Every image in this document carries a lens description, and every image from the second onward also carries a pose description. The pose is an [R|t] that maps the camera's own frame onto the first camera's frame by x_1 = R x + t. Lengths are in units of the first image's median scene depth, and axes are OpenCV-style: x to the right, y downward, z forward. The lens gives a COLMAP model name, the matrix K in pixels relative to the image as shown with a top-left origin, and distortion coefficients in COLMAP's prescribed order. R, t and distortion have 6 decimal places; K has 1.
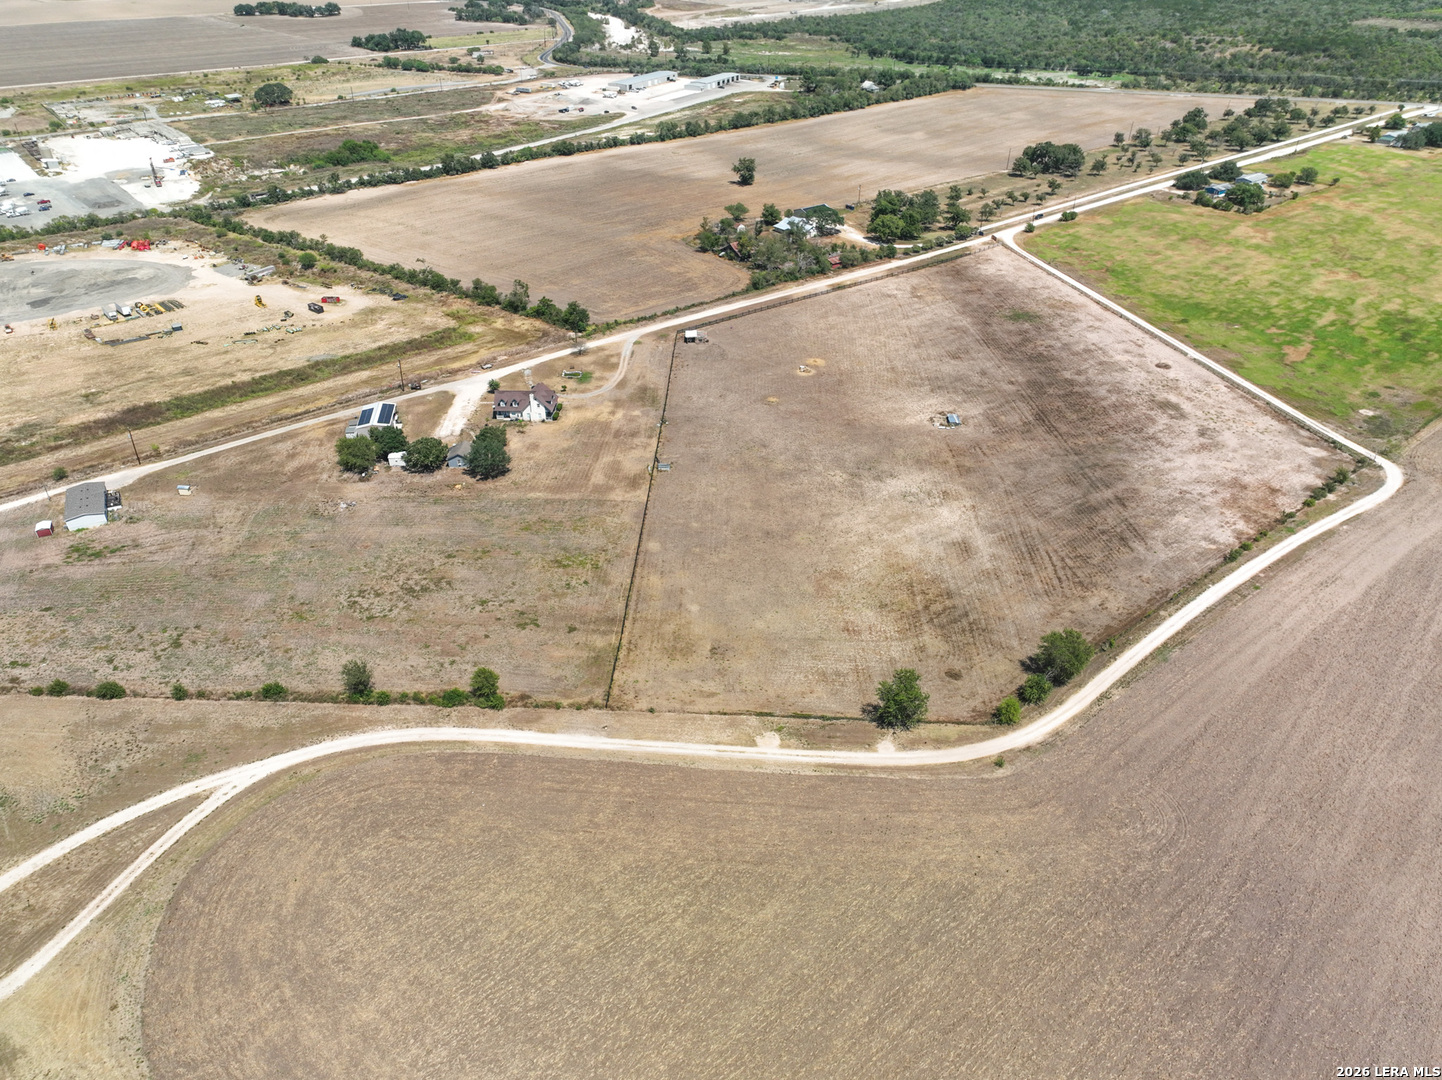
lens RADIAL K [[1013.6, 0, 721.2], [0, 1013.6, 538.3], [0, 0, 1]] dist [-0.002014, 0.020784]
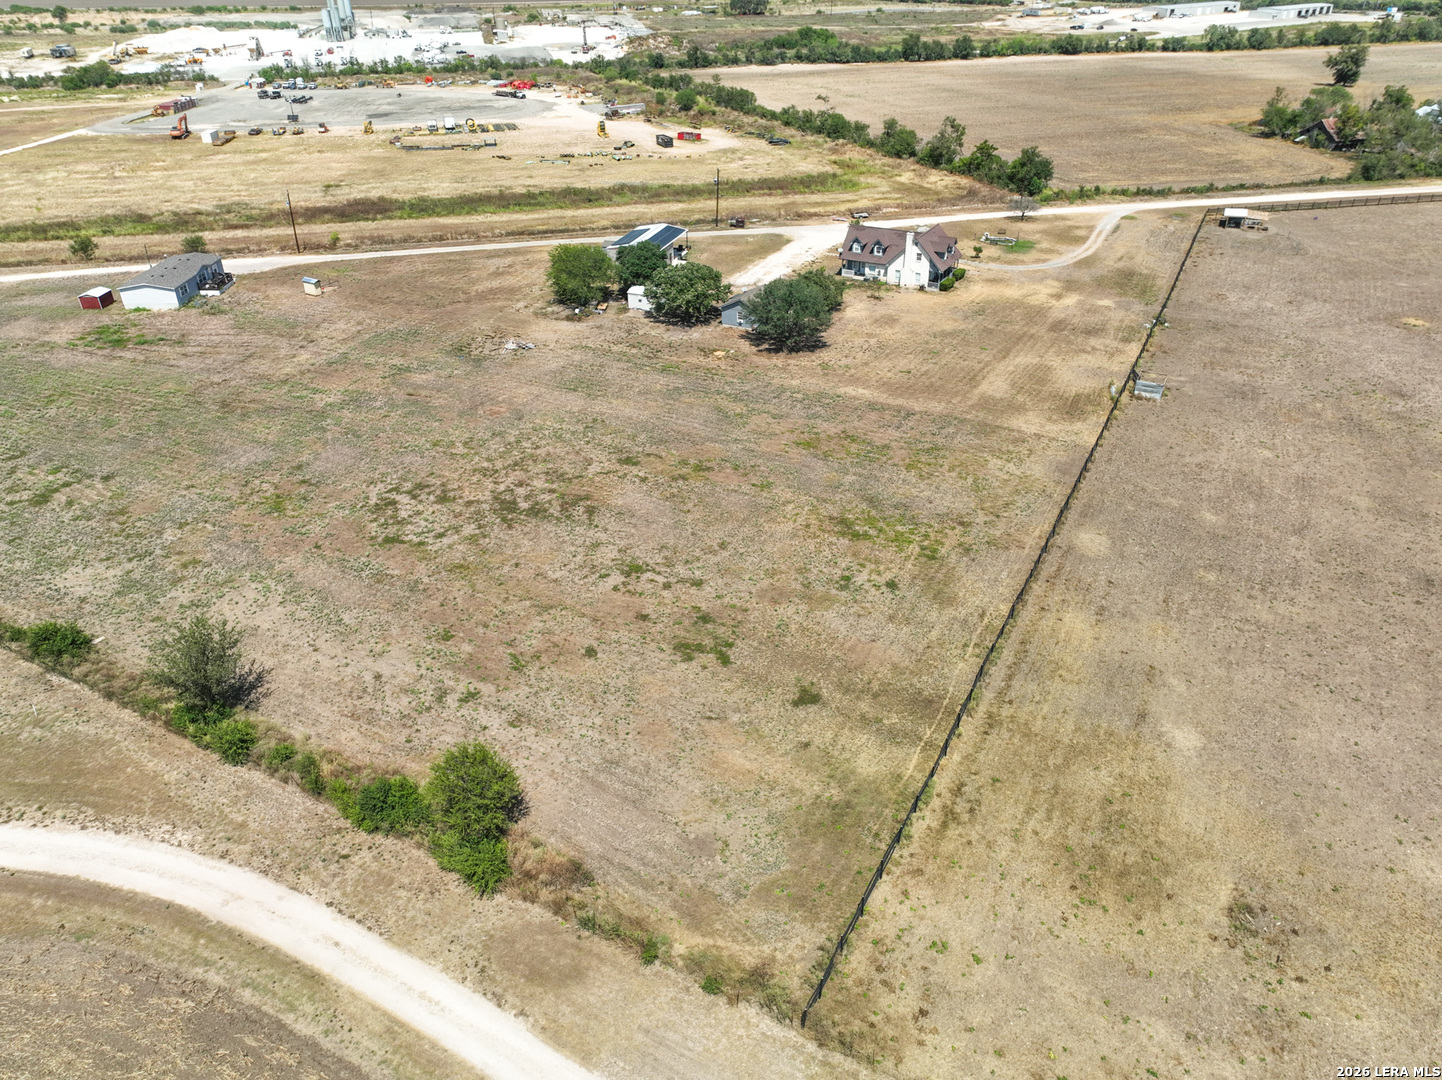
lens RADIAL K [[1013.6, 0, 722.5], [0, 1013.6, 540.7], [0, 0, 1]] dist [-0.002014, 0.020784]
pose [[0.898543, 0.225653, -0.376433, -0.036295], [-0.233425, 0.972040, 0.025508, 0.023577], [0.371664, 0.064949, 0.926093, 0.448462]]
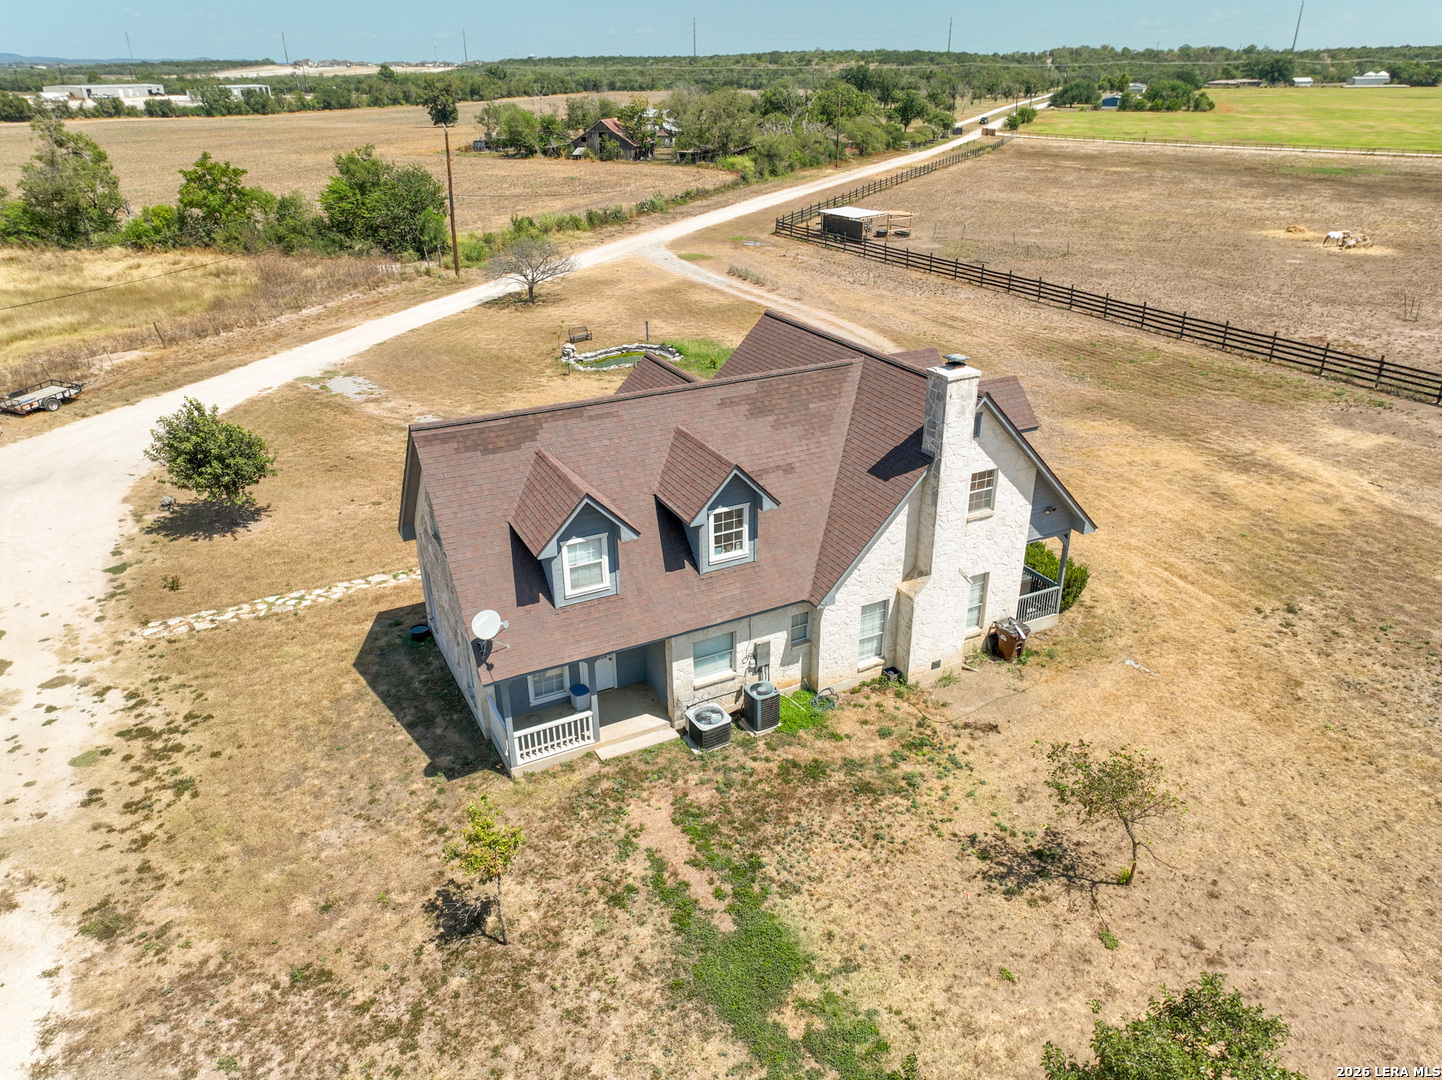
lens RADIAL K [[1013.6, 0, 718.6], [0, 1013.6, 536.7], [0, 0, 1]] dist [-0.002014, 0.020784]
pose [[0.870231, -0.206975, 0.447057, -0.227773], [0.264091, 0.962050, -0.068669, -0.119784], [-0.415878, 0.177822, 0.891866, 0.876371]]
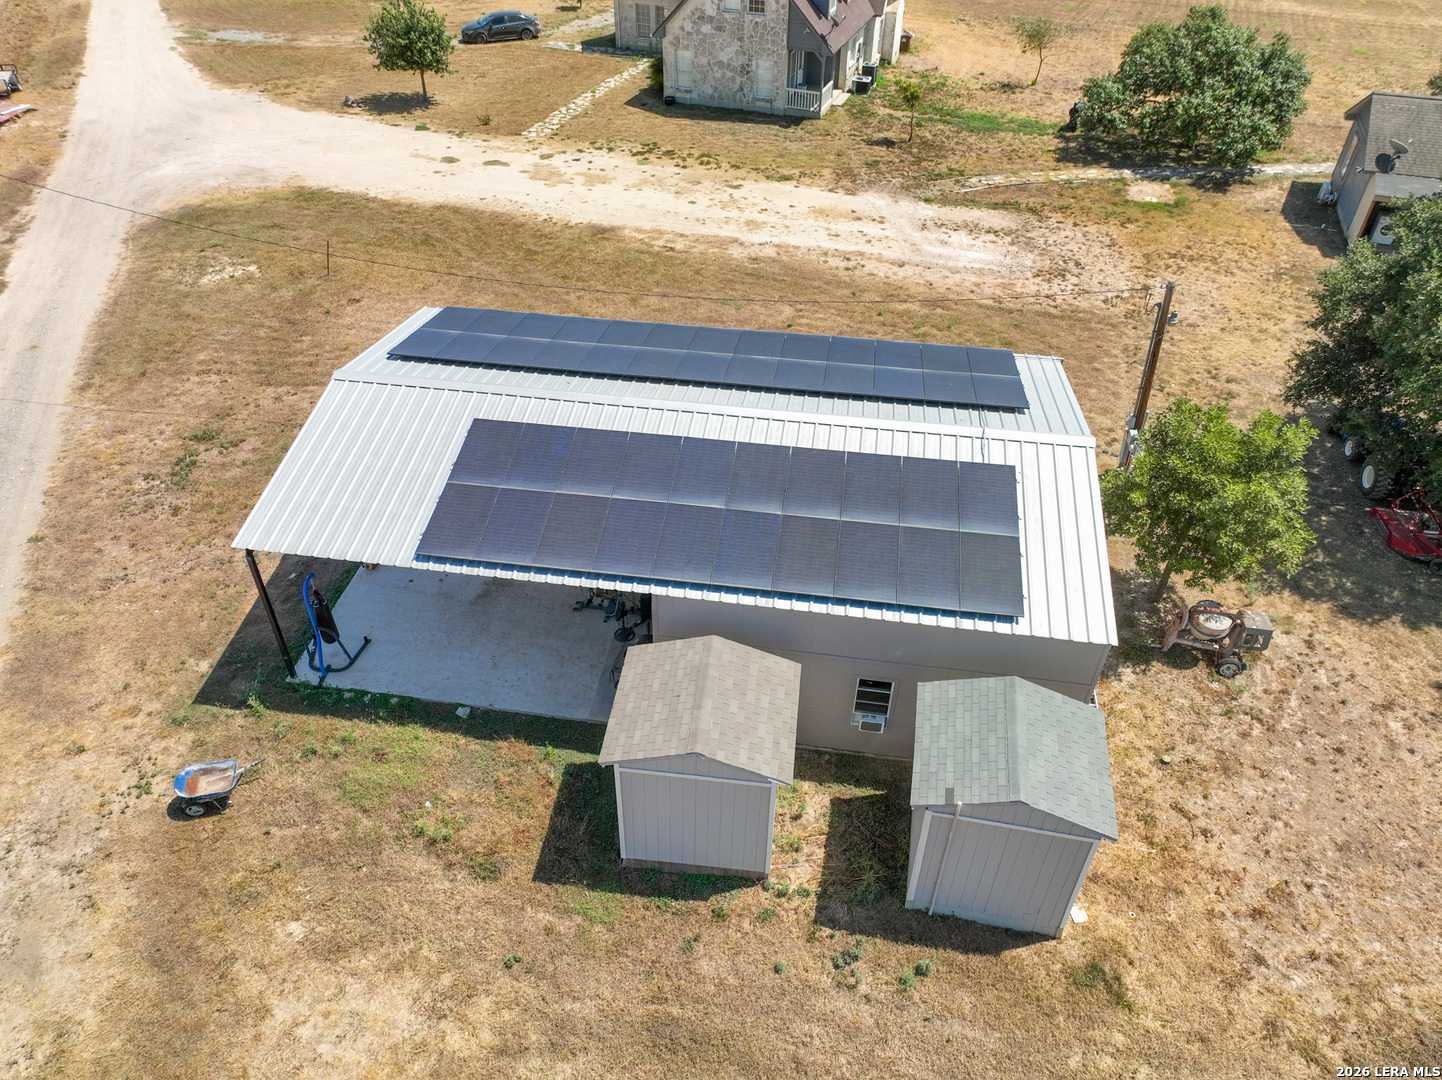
lens RADIAL K [[1013.6, 0, 719.6], [0, 1013.6, 535.3], [0, 0, 1]] dist [-0.002014, 0.020784]
pose [[0.298990, -0.595476, 0.745663, -0.369846], [0.497937, 0.763947, 0.410419, -0.134373], [-0.814042, 0.248582, 0.524922, 0.900161]]
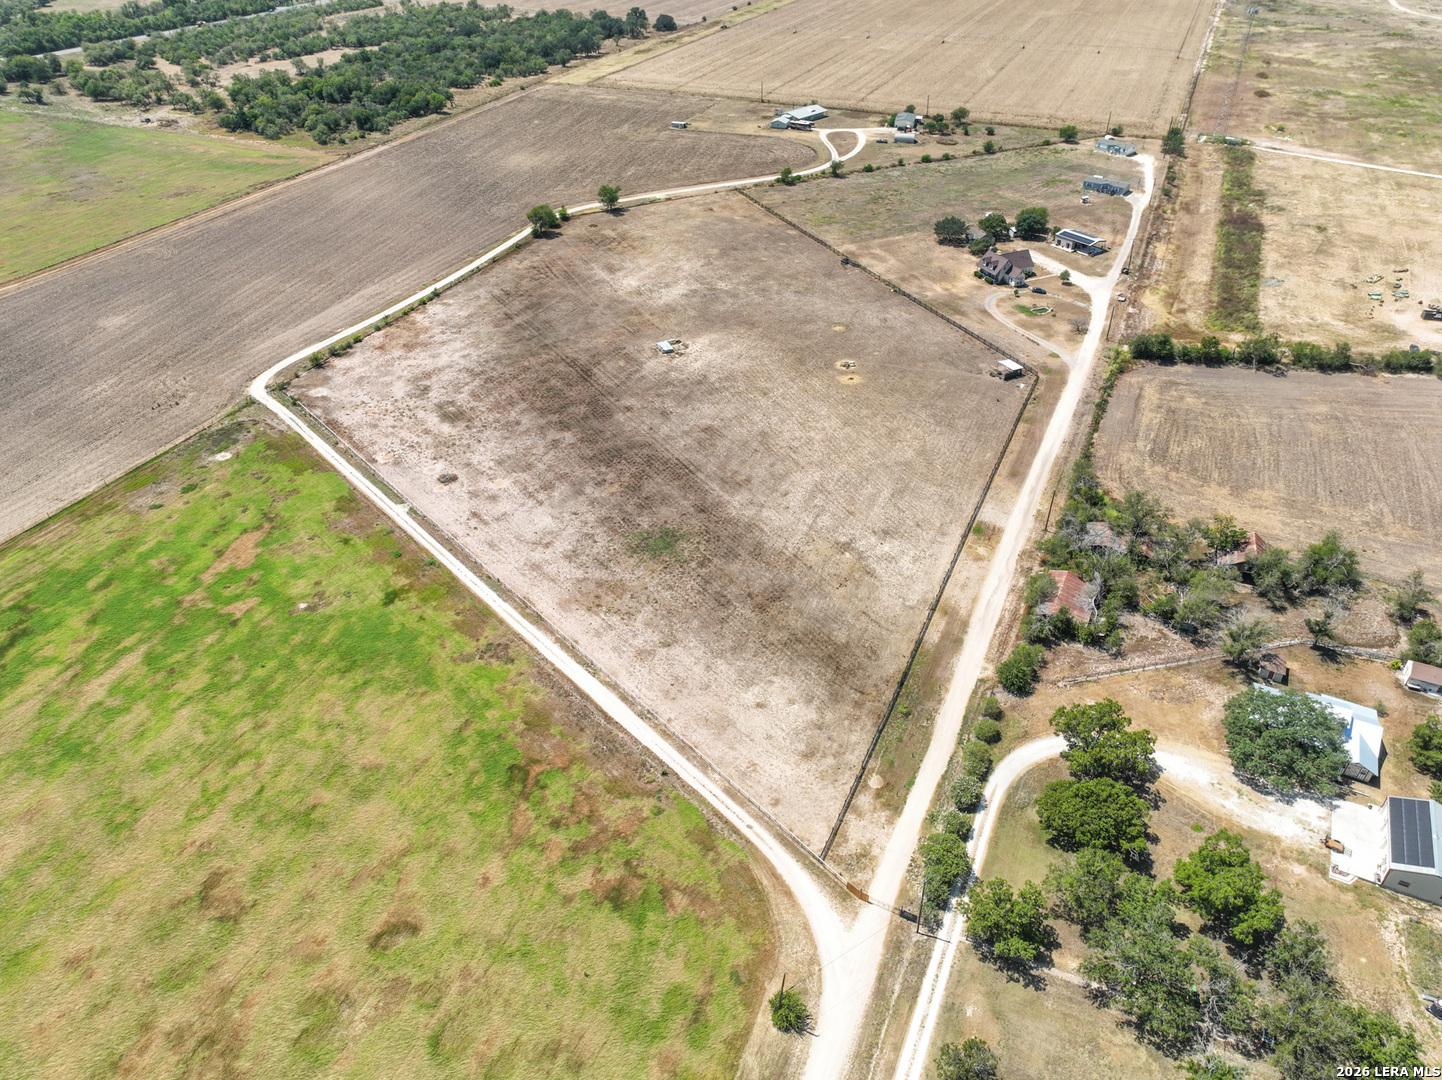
lens RADIAL K [[1013.6, 0, 721.5], [0, 1013.6, 543.4], [0, 0, 1]] dist [-0.002014, 0.020784]
pose [[-0.889004, 0.274365, -0.366600, 0.578107], [-0.238598, 0.405772, 0.882281, -0.904089], [0.390823, 0.871822, -0.295270, 1.426442]]
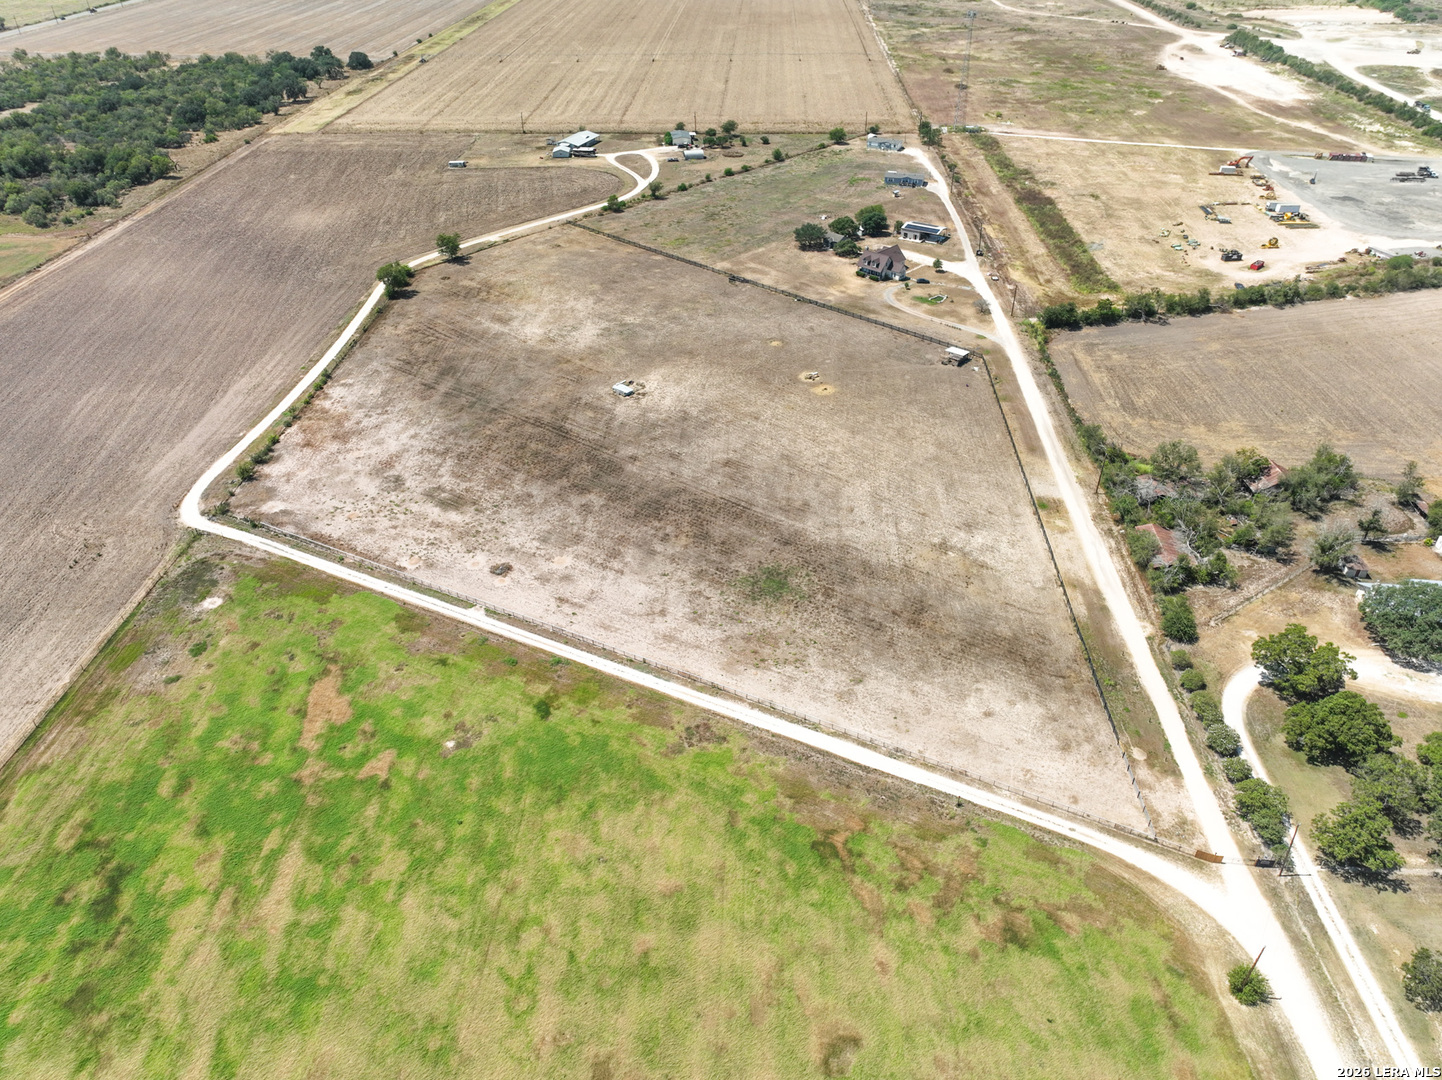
lens RADIAL K [[1013.6, 0, 721.6], [0, 1013.6, 542.9], [0, 0, 1]] dist [-0.002014, 0.020784]
pose [[-0.661189, 0.436792, -0.609952, 0.786486], [-0.393304, 0.490534, 0.777617, -0.800063], [0.638859, 0.754049, -0.152544, 1.259961]]
